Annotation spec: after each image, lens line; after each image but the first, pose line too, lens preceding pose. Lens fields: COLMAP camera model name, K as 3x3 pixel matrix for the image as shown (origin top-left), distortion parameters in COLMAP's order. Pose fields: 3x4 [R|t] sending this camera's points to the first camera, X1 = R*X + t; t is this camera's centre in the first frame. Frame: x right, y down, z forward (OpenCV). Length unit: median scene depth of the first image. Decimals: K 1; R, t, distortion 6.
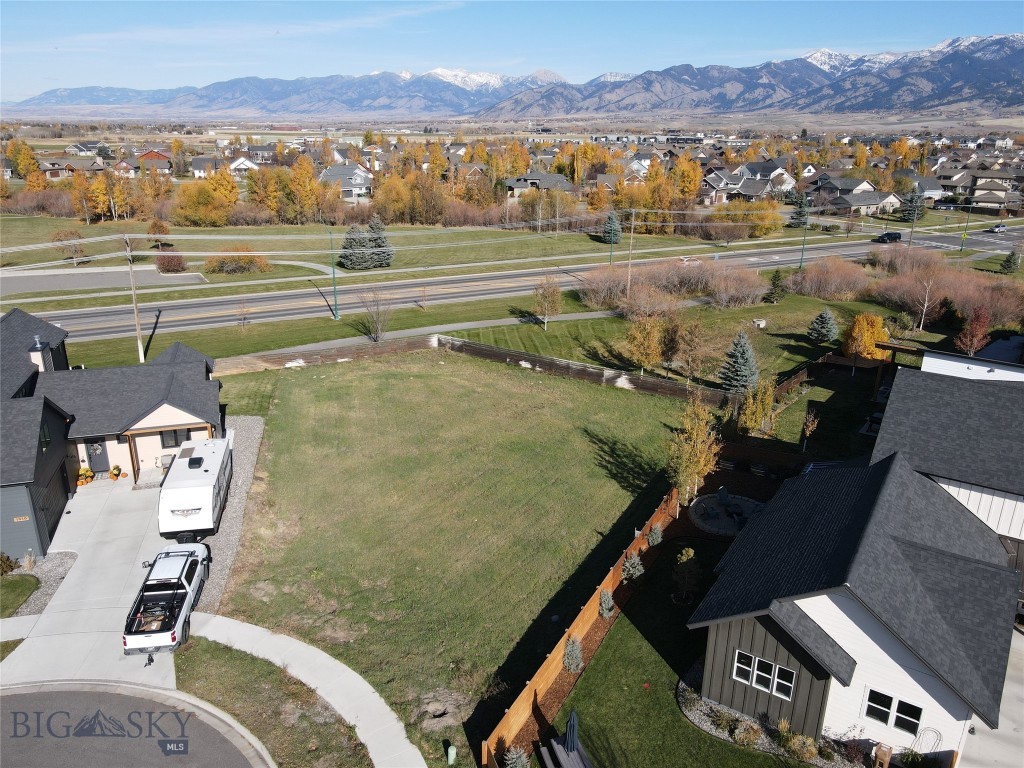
lens RADIAL K [[743.9, 0, 509.1], [0, 743.9, 381.4], [0, 0, 1]] dist [0.046409, -0.044248]
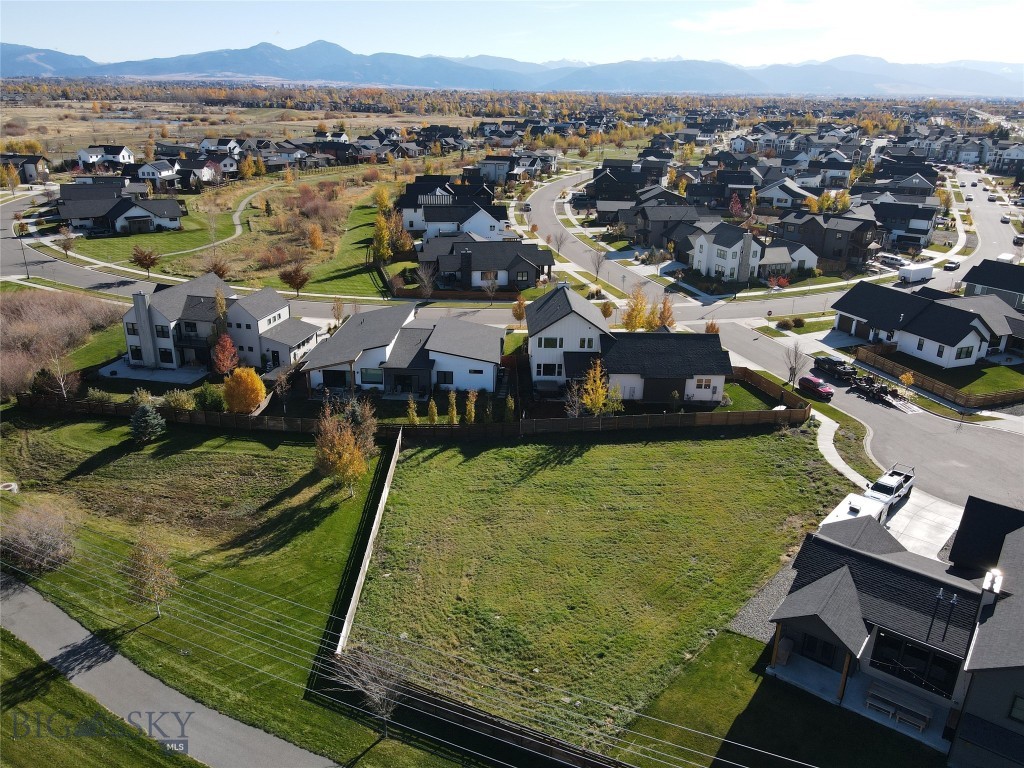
lens RADIAL K [[748.7, 0, 508.2], [0, 748.7, 378.5], [0, 0, 1]] dist [-0.003248, 0.035130]
pose [[-0.562007, -0.313596, 0.765380, -0.241306], [0.245287, 0.820528, 0.516302, -0.221877], [-0.789926, 0.477903, -0.384222, 0.444439]]
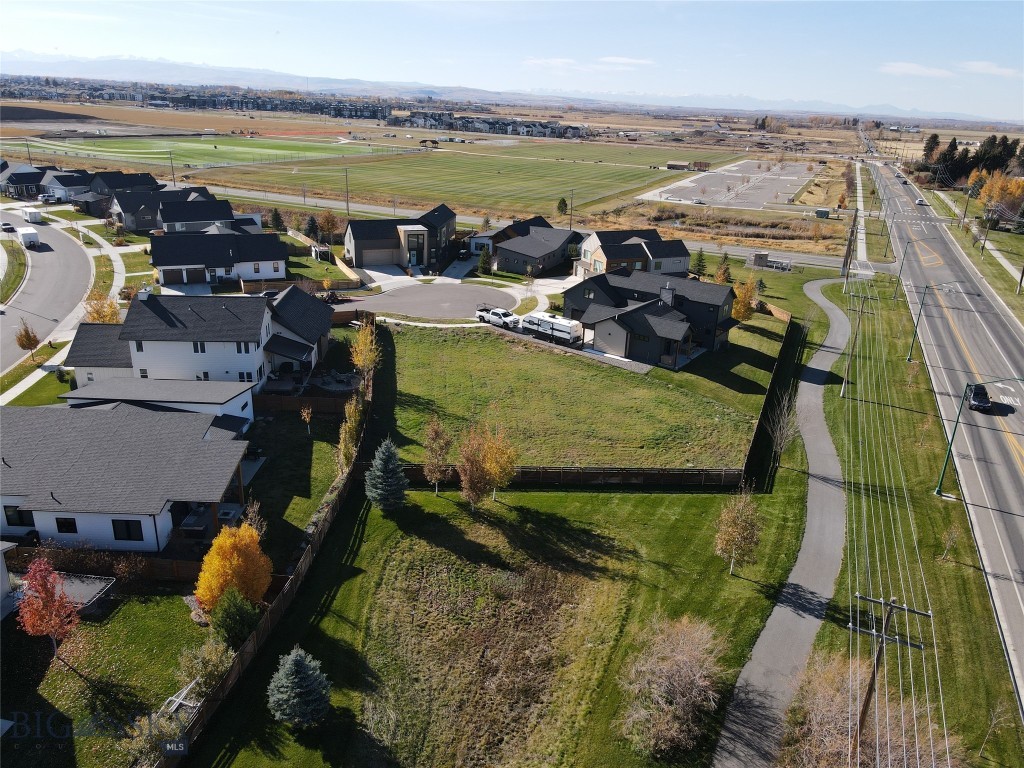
lens RADIAL K [[753.4, 0, 508.3], [0, 753.4, 365.6], [0, 0, 1]] dist [-0.004560, 0.044450]
pose [[-0.799347, 0.155397, -0.580428, 0.255121], [-0.244405, 0.798373, 0.550334, -0.241927], [0.548918, 0.581767, -0.600197, 0.565797]]
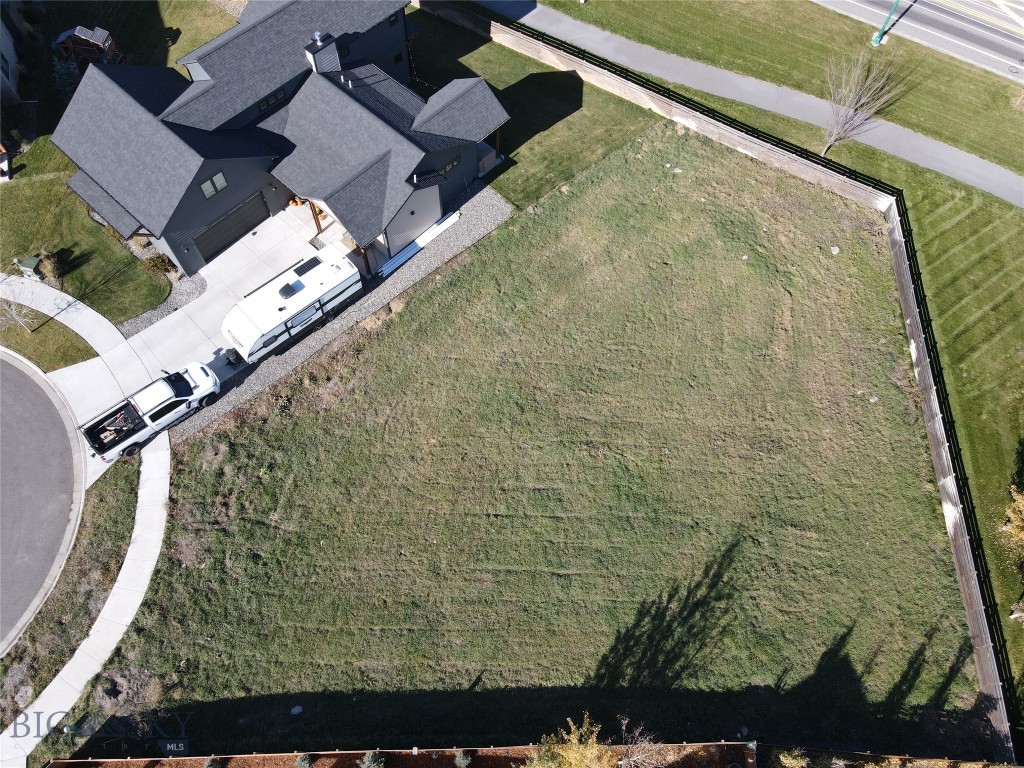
lens RADIAL K [[748.7, 0, 508.2], [0, 748.7, 378.5], [0, 0, 1]] dist [-0.003248, 0.035130]
pose [[0.492635, 0.773482, -0.398794, 0.050395], [-0.304709, 0.582565, 0.753505, -0.154636], [0.815146, -0.249687, 0.522679, 0.158485]]
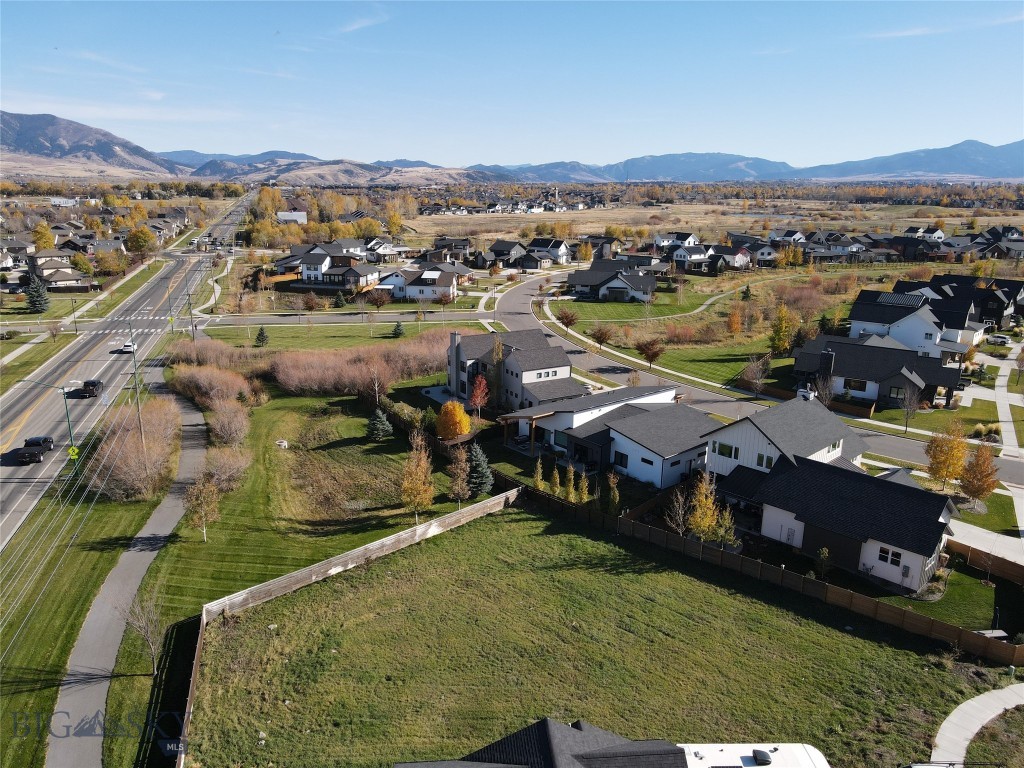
lens RADIAL K [[746.1, 0, 509.2], [0, 746.1, 383.4], [0, 0, 1]] dist [0.019317, -0.004746]
pose [[0.219454, -0.260772, 0.940127, -0.280450], [0.308184, 0.932806, 0.186802, -0.131550], [-0.925669, 0.248738, 0.285074, 0.210333]]
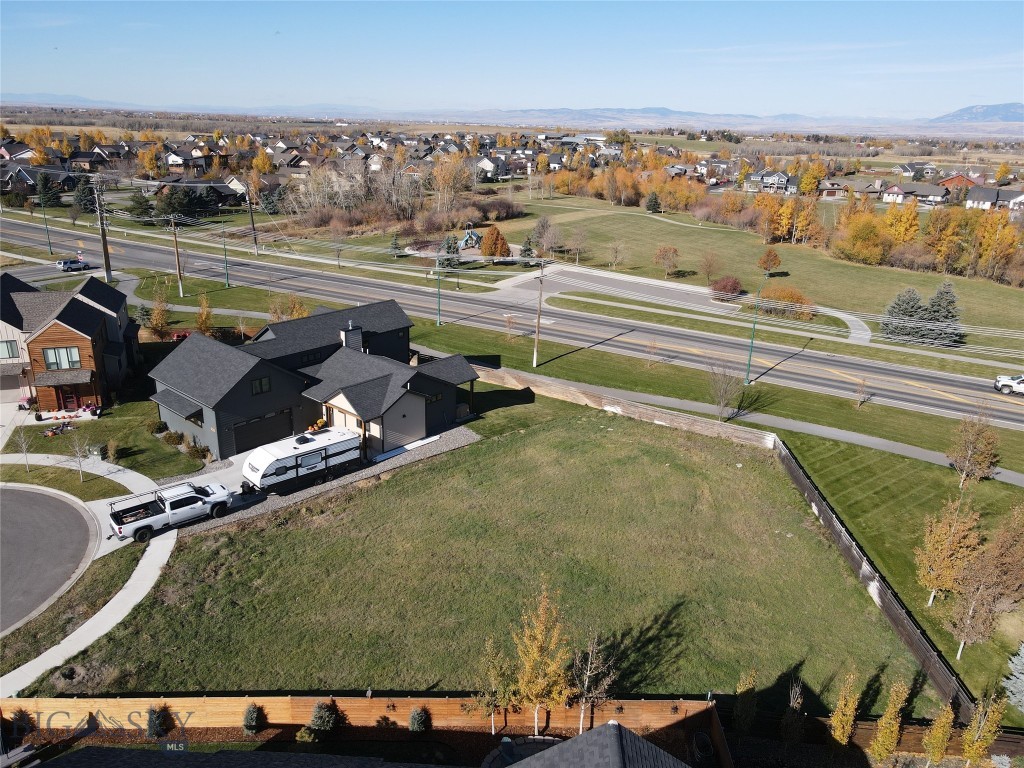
lens RADIAL K [[746.1, 0, 509.2], [0, 746.1, 383.4], [0, 0, 1]] dist [0.019317, -0.004746]
pose [[0.508801, 0.289828, -0.810630, 0.178735], [-0.303484, 0.941560, 0.146155, -0.064188], [0.805617, 0.171649, 0.567025, 0.124903]]
